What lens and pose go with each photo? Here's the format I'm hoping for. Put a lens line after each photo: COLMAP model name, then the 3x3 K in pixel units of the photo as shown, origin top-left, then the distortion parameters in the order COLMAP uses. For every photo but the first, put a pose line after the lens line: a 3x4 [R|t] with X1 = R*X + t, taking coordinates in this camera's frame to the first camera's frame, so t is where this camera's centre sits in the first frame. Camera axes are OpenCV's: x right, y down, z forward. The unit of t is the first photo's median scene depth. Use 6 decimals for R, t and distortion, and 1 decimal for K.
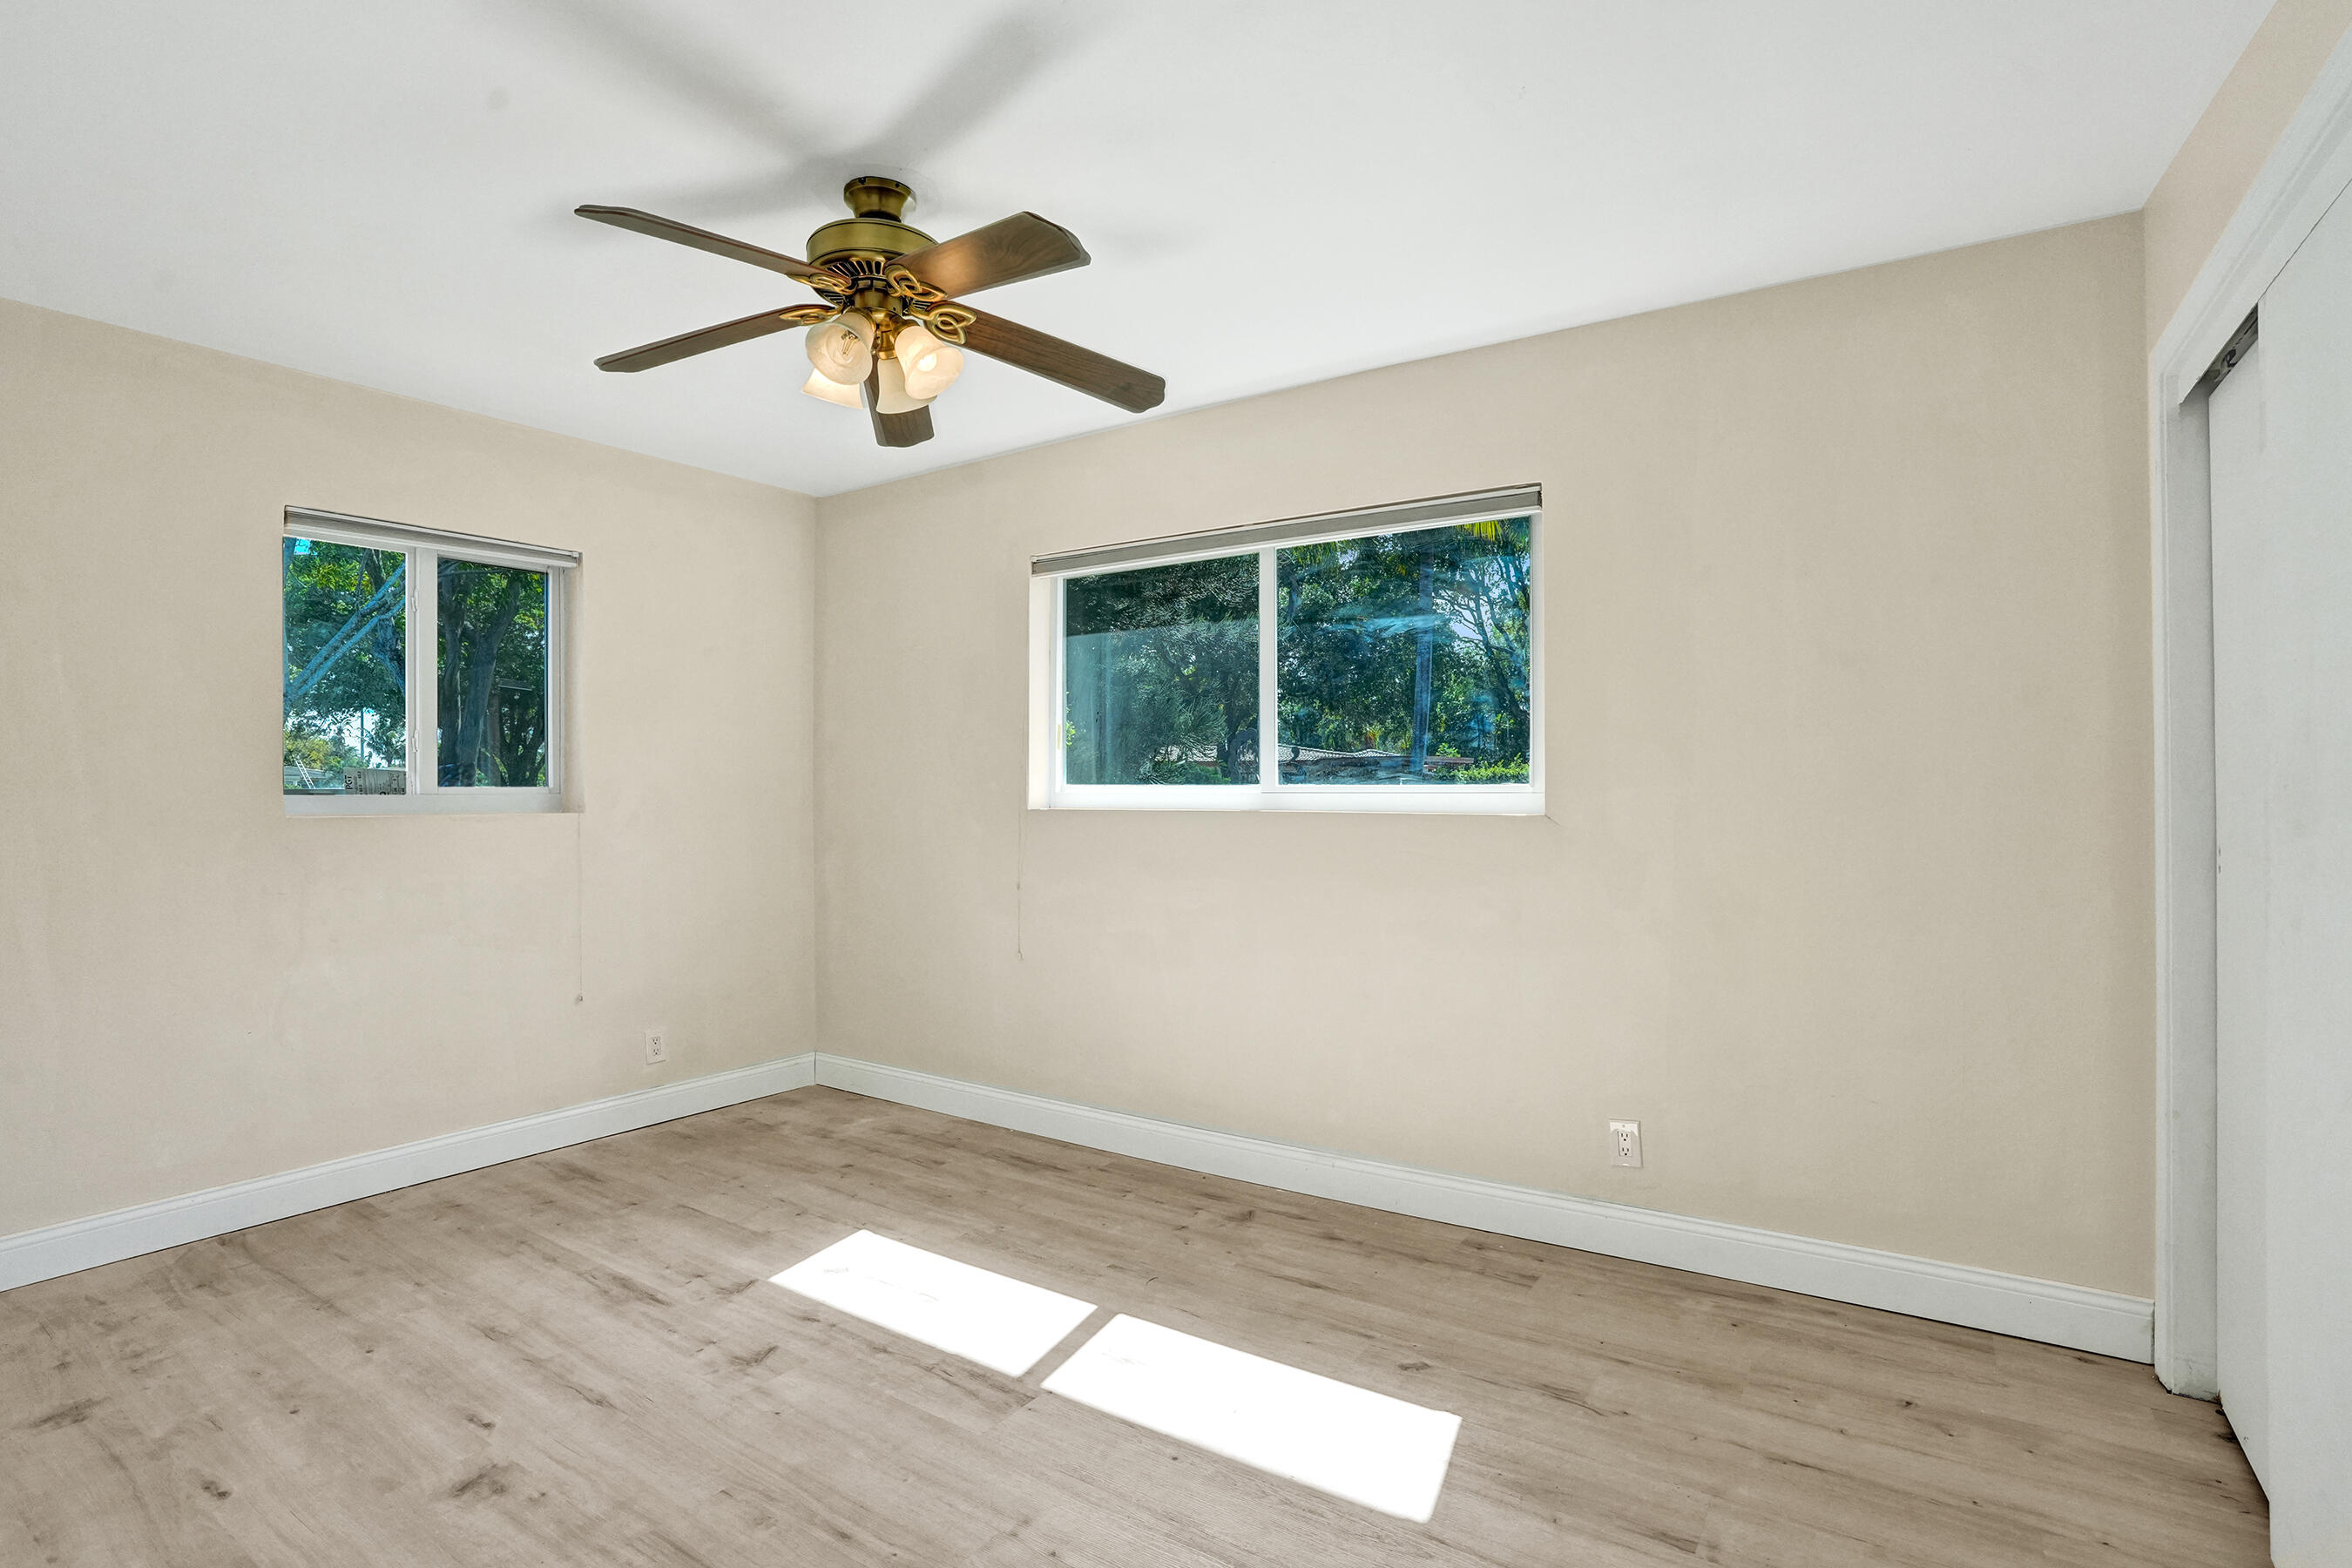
lens RADIAL K [[1166.0, 0, 1171.4], [0, 1166.0, 794.8], [0, 0, 1]] dist [-0.070762, 0.032107]
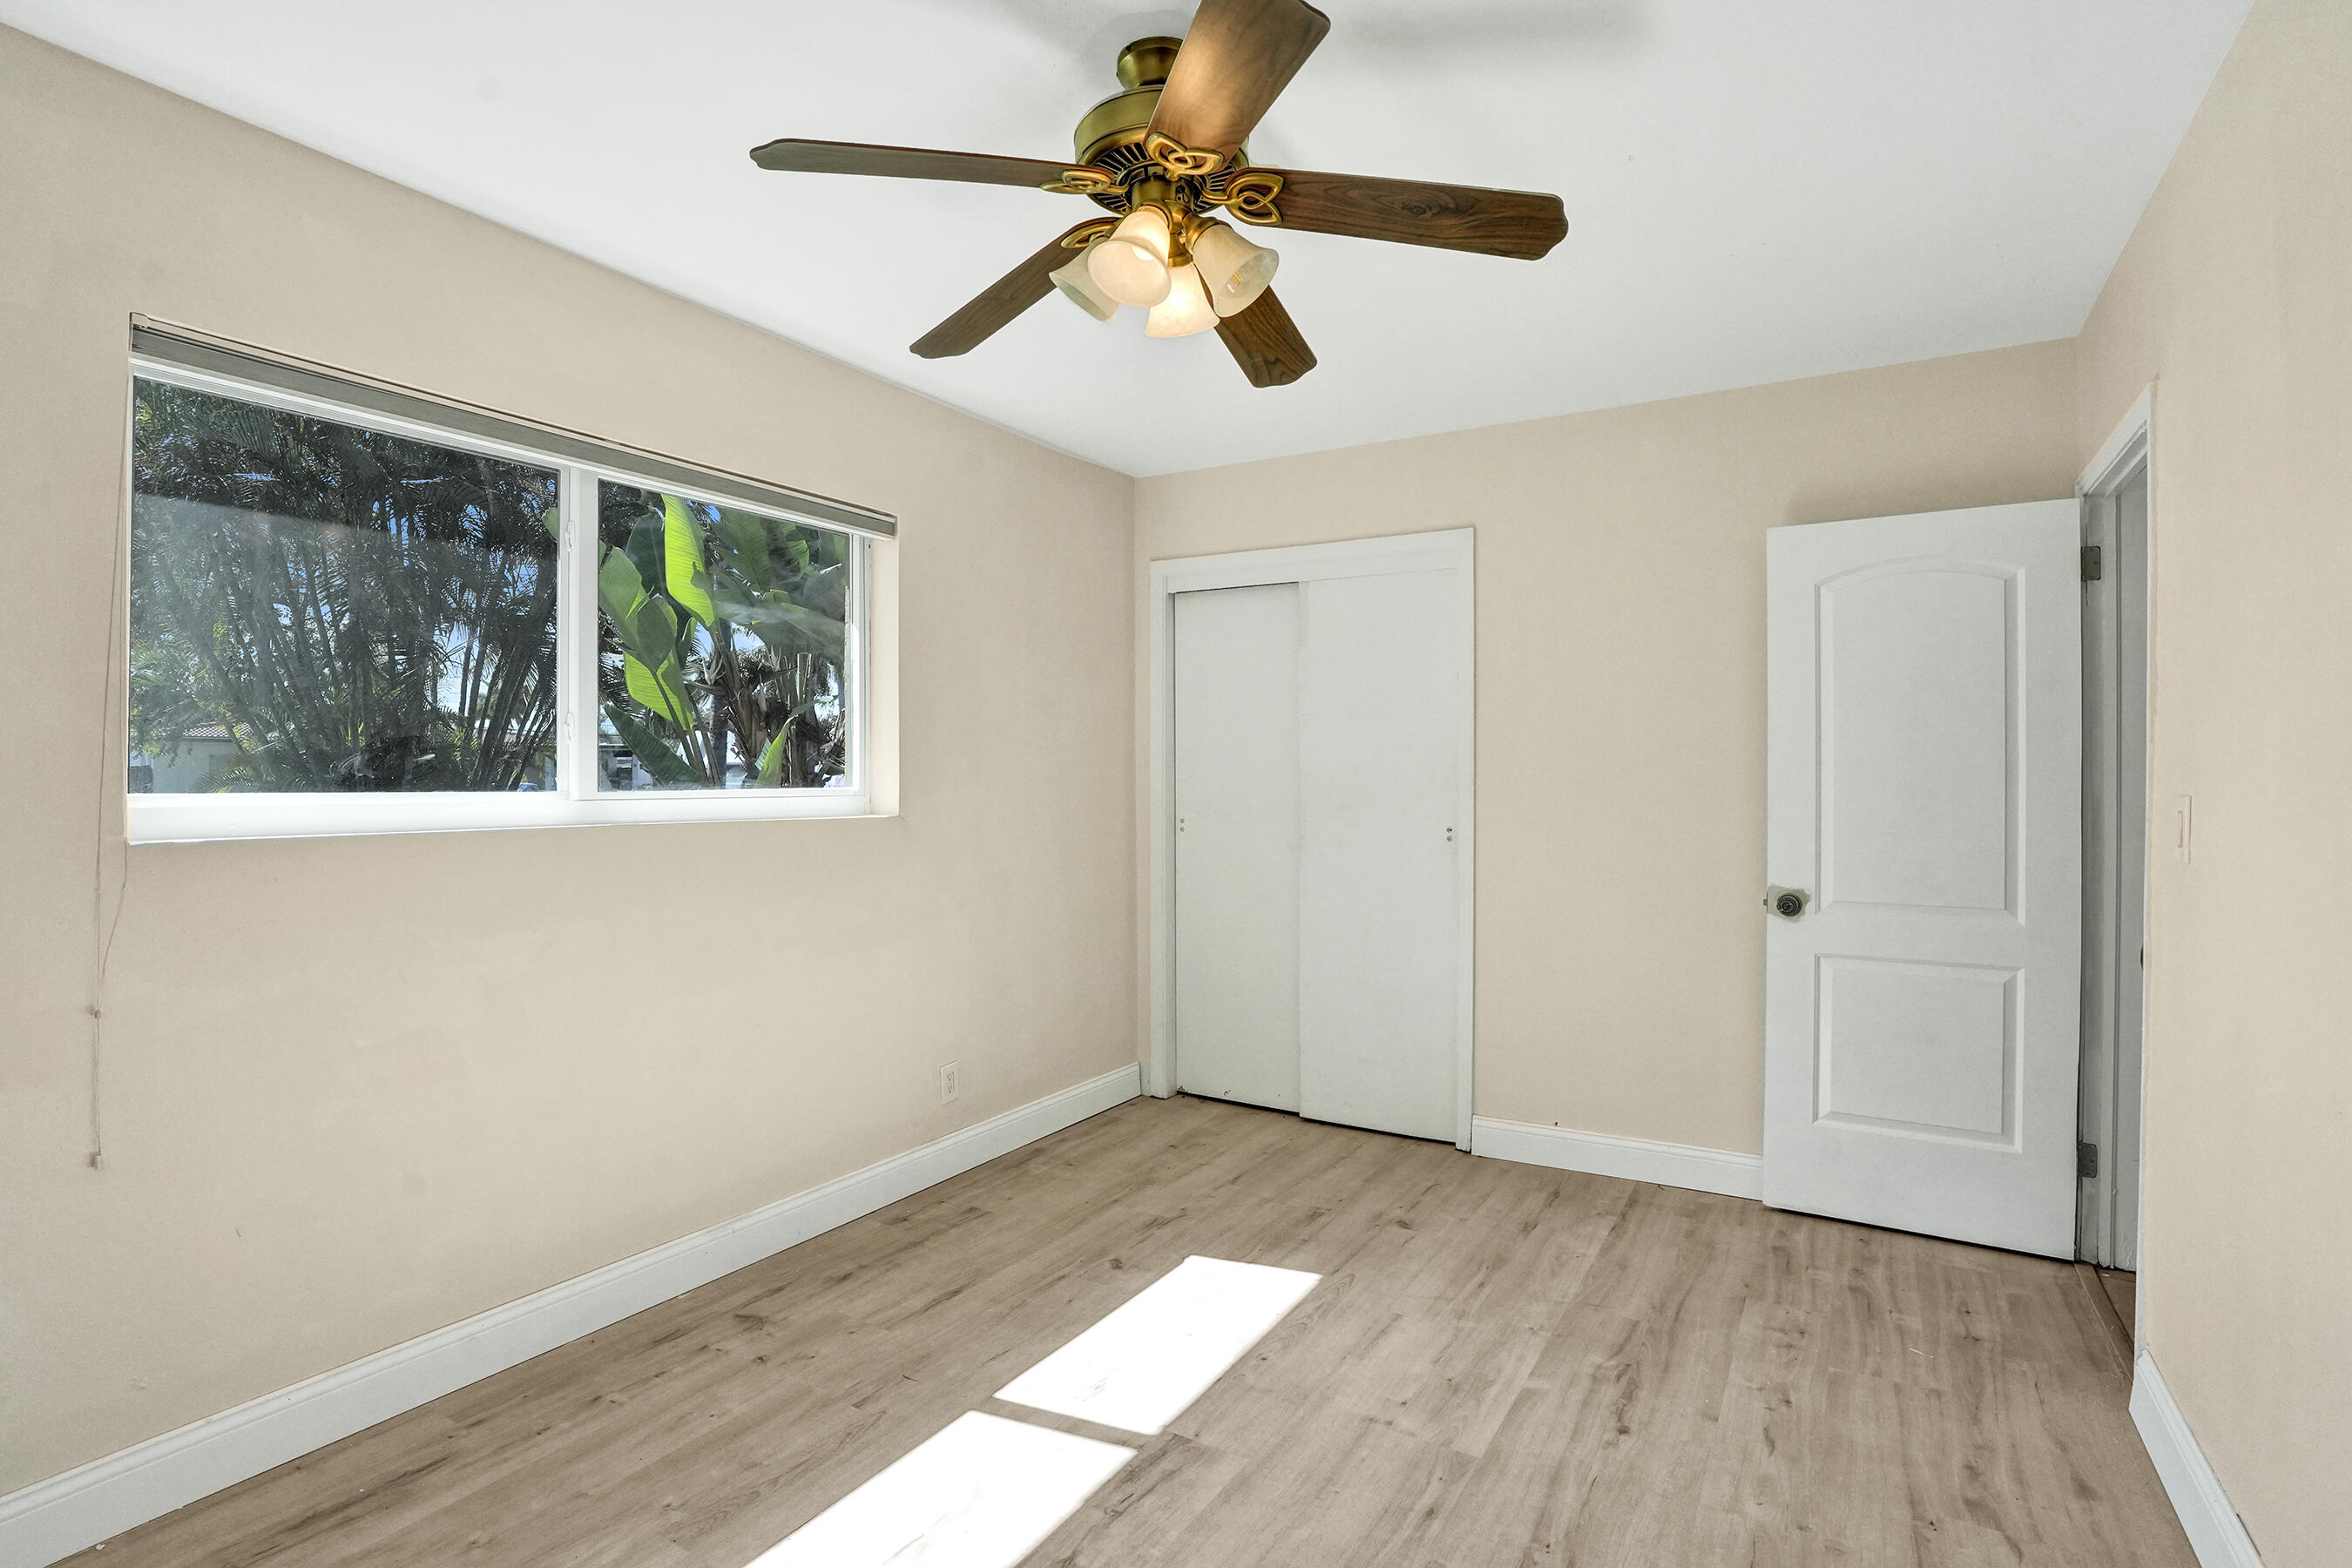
lens RADIAL K [[1142.2, 0, 1215.3], [0, 1142.2, 780.2], [0, 0, 1]] dist [-0.062738, 0.026456]
pose [[-0.078356, -0.001434, 0.996924, -0.875630], [0.000815, 0.999999, 0.001503, -0.020328], [-0.996925, 0.000930, -0.078354, 0.858632]]
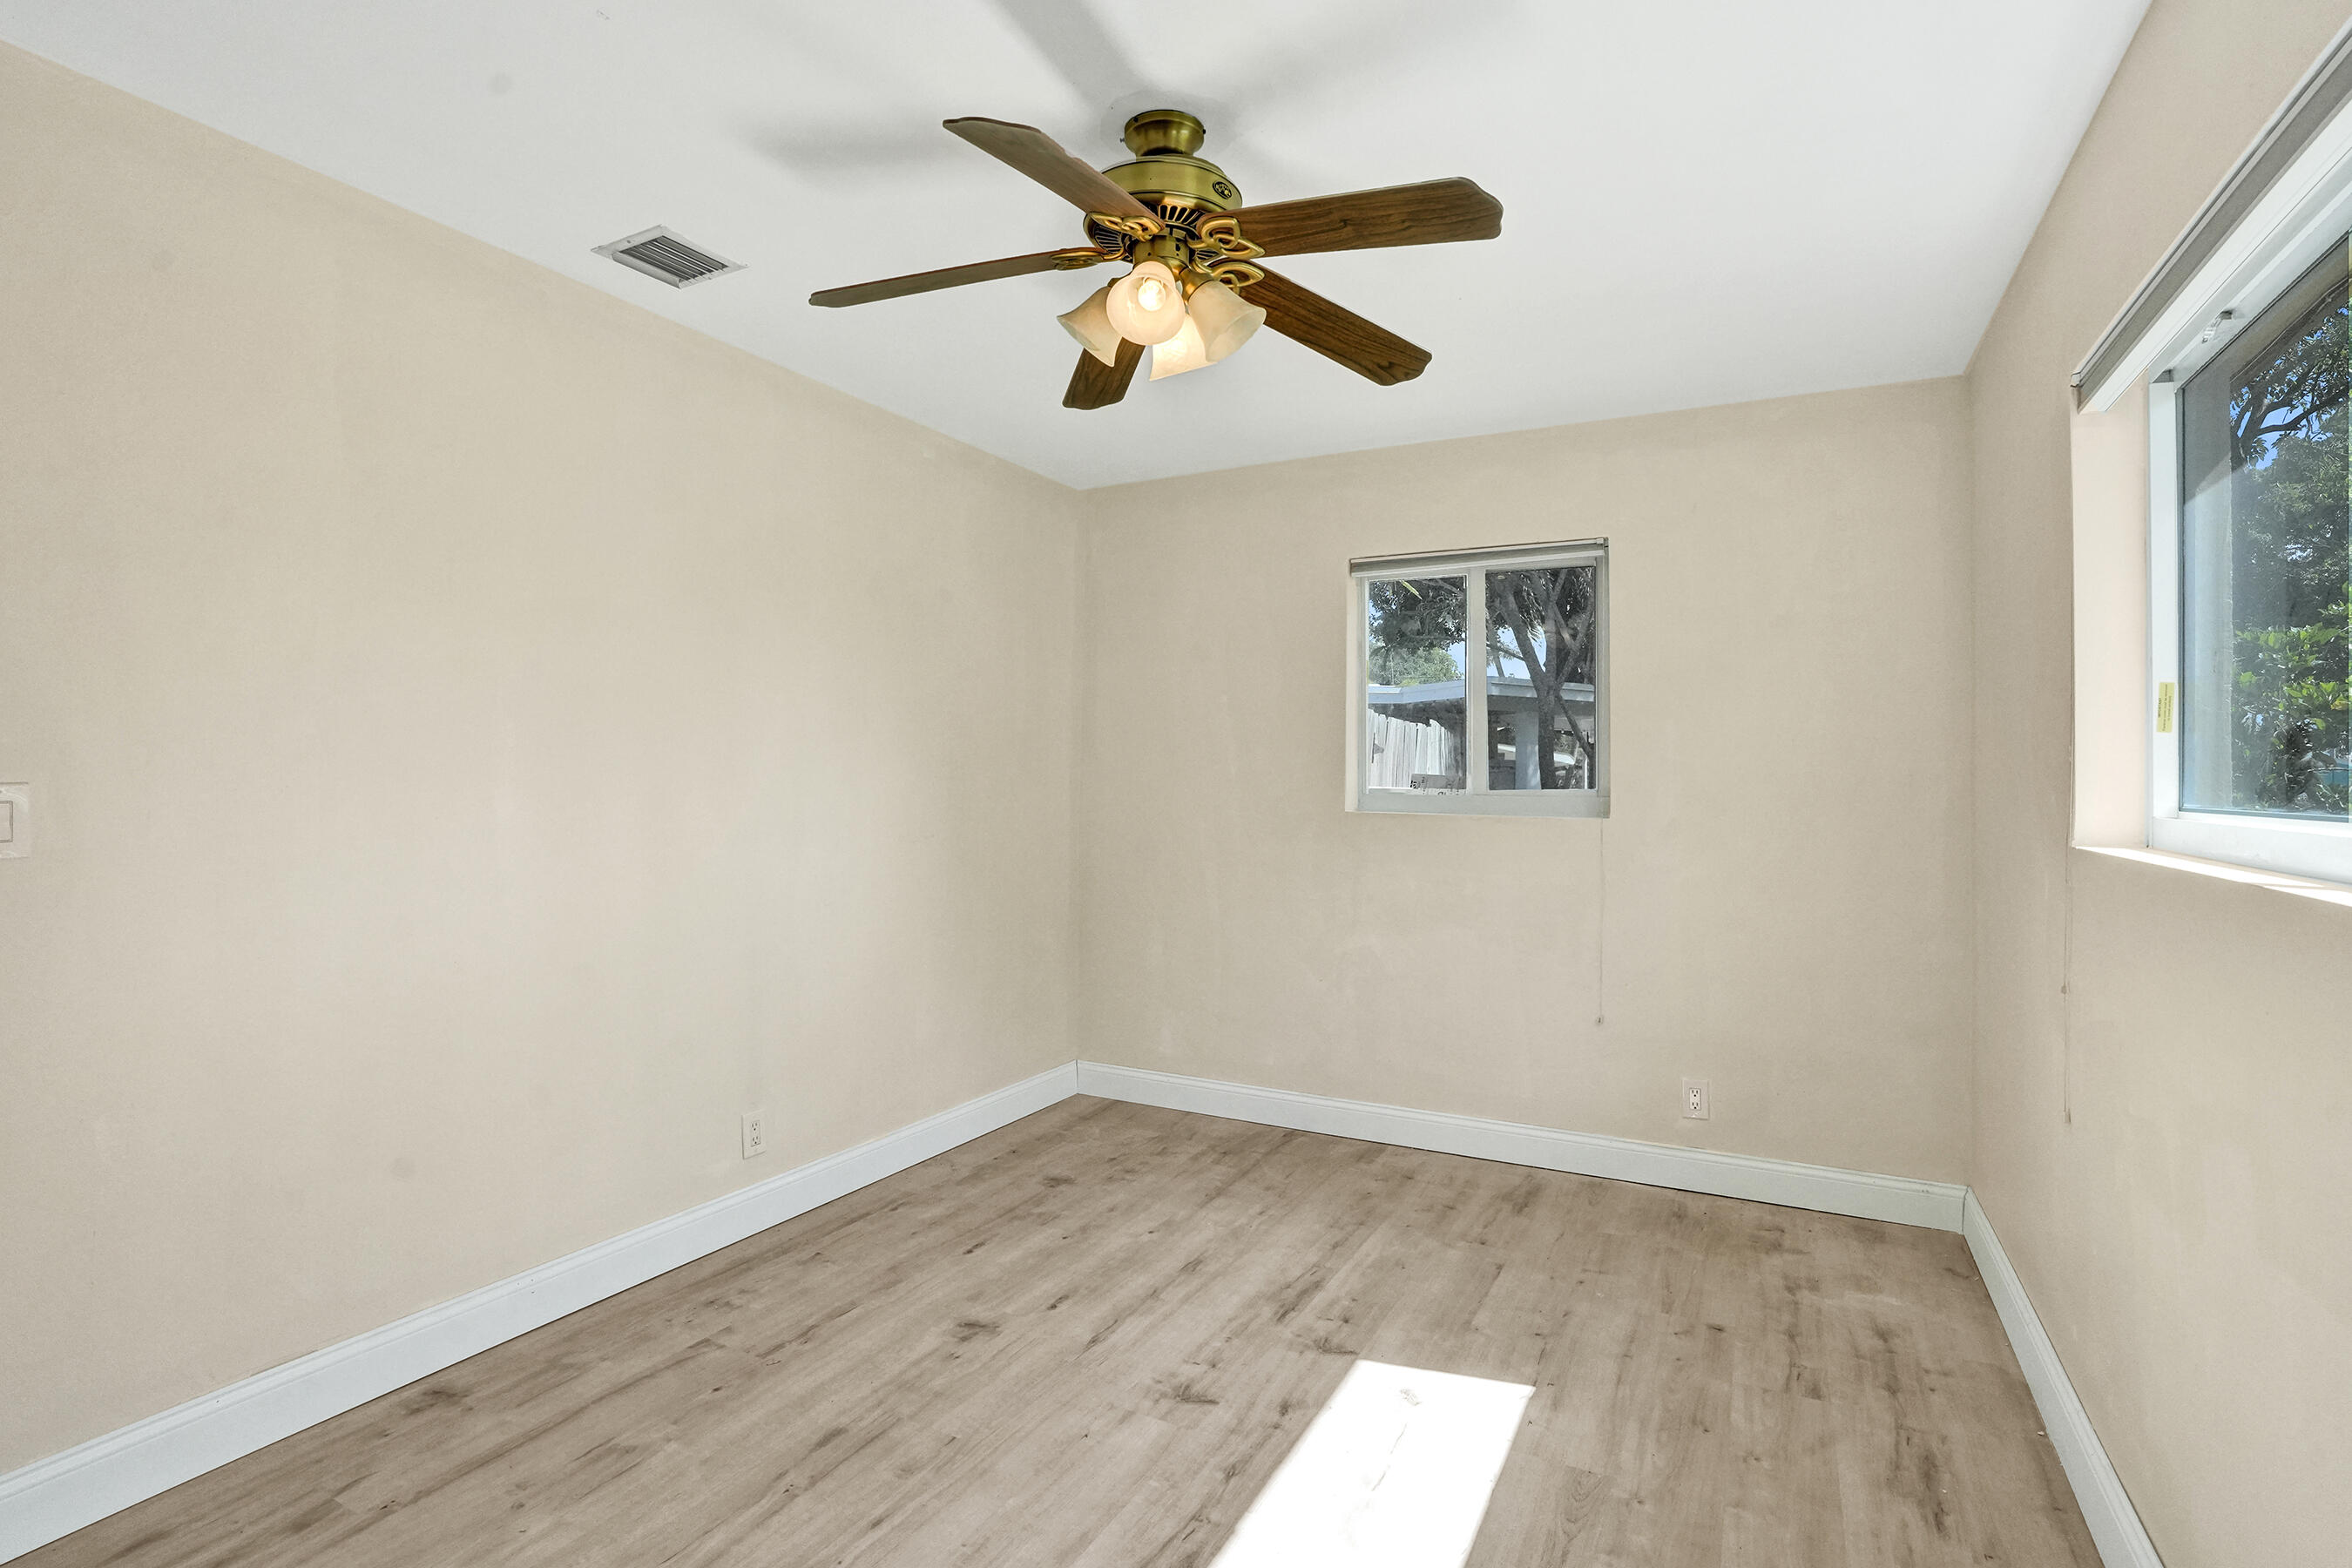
lens RADIAL K [[1138.3, 0, 1142.6], [0, 1138.3, 771.1], [0, 0, 1]] dist [-0.068233, 0.028162]
pose [[0.084019, -0.002832, -0.996460, 0.492626], [-0.013336, 0.999903, -0.003966, -0.020314], [0.996375, 0.013622, 0.083973, 0.769479]]
